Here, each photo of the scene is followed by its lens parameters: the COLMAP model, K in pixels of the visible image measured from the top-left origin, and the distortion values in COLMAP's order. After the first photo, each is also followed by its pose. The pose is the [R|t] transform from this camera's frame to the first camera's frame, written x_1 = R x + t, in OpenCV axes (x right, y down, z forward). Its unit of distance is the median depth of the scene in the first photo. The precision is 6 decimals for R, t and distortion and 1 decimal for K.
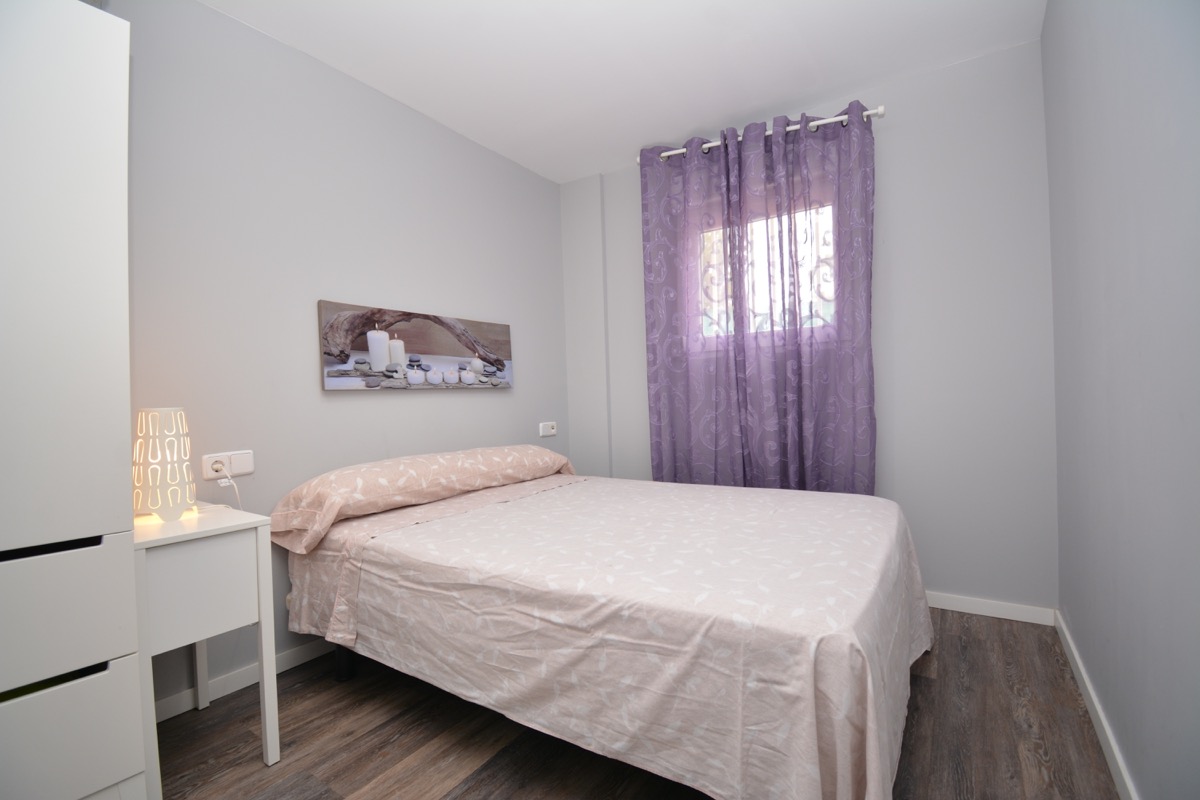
lens RADIAL K [[525.3, 0, 599.5], [0, 525.3, 394.6], [0, 0, 1]] dist [0.013453, -0.020820]
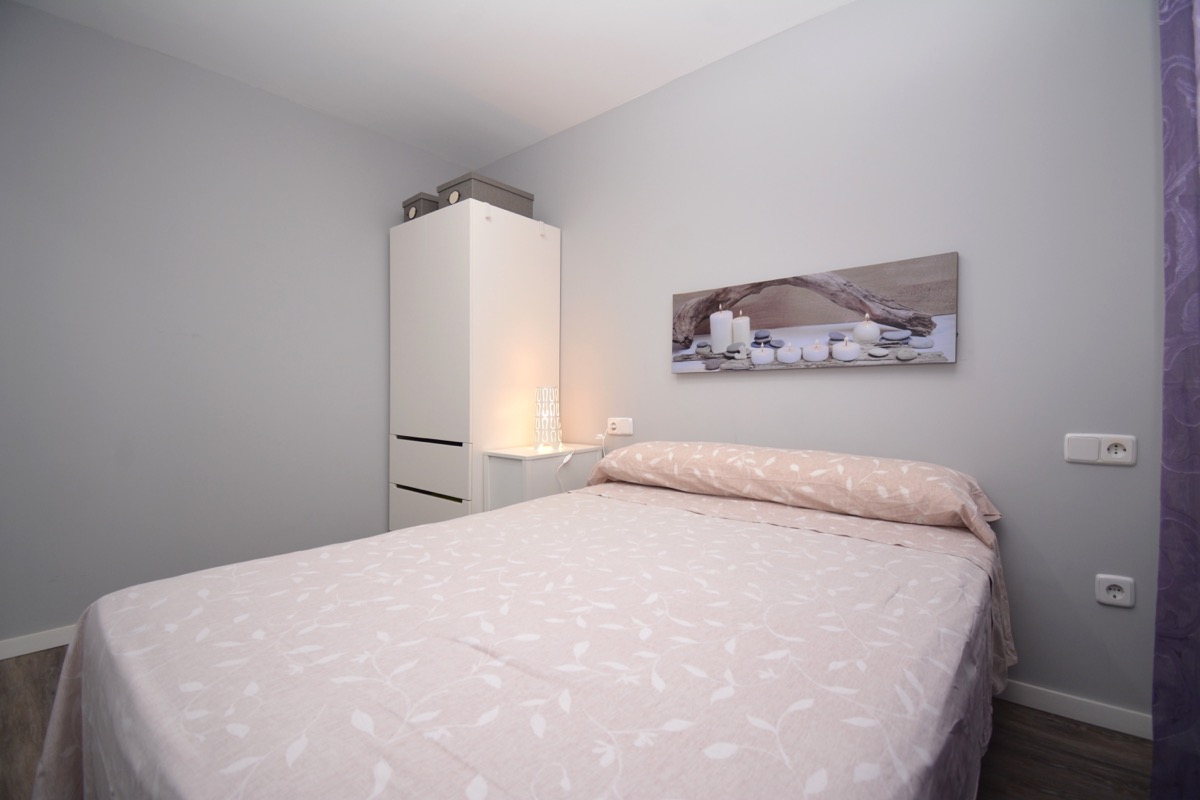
lens RADIAL K [[525.3, 0, 598.3], [0, 525.3, 398.3], [0, 0, 1]] dist [0.013453, -0.020820]
pose [[-0.119122, 0.043200, -0.991939, 0.563541], [0.013025, 0.999035, 0.041944, -0.004057], [0.992794, -0.007924, -0.119570, 0.862899]]
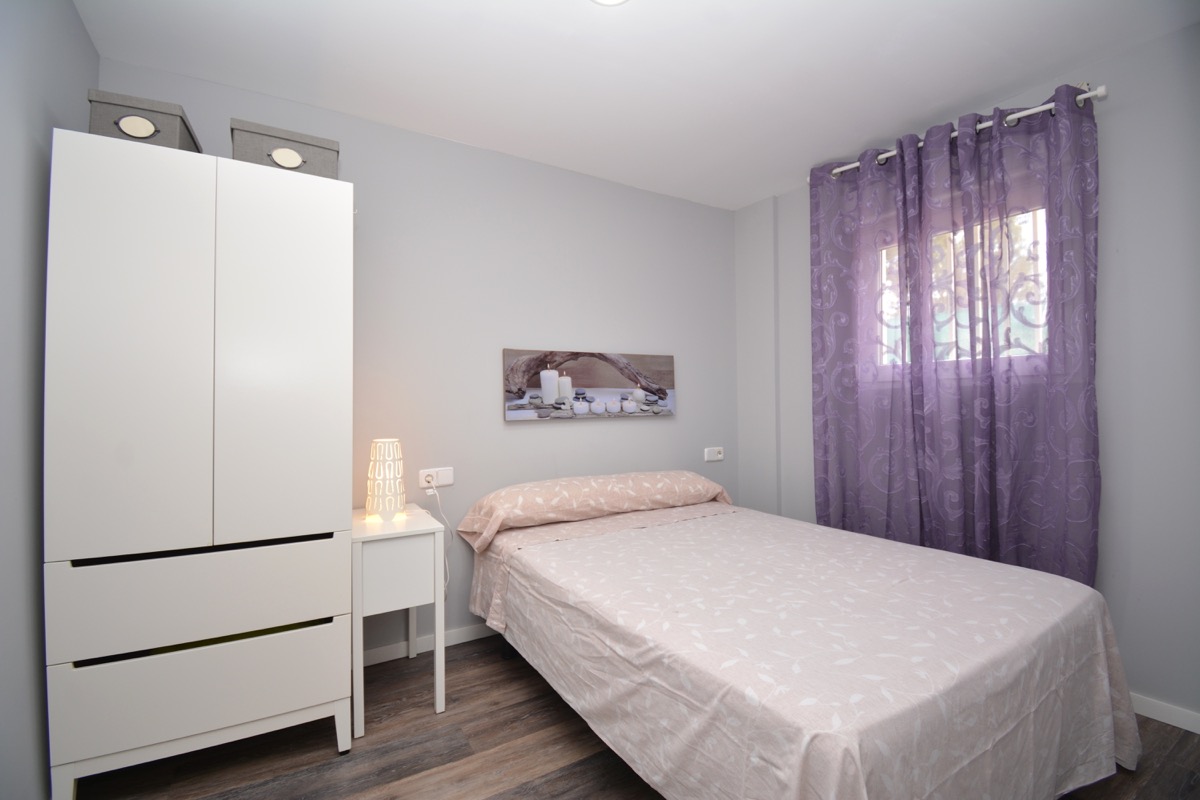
lens RADIAL K [[525.3, 0, 598.1], [0, 525.3, 390.6], [0, 0, 1]] dist [0.013453, -0.020820]
pose [[0.905314, 0.012547, -0.424557, 0.181202], [-0.016240, 0.999855, -0.005081, -0.068450], [0.424432, 0.011495, 0.905387, -0.031711]]
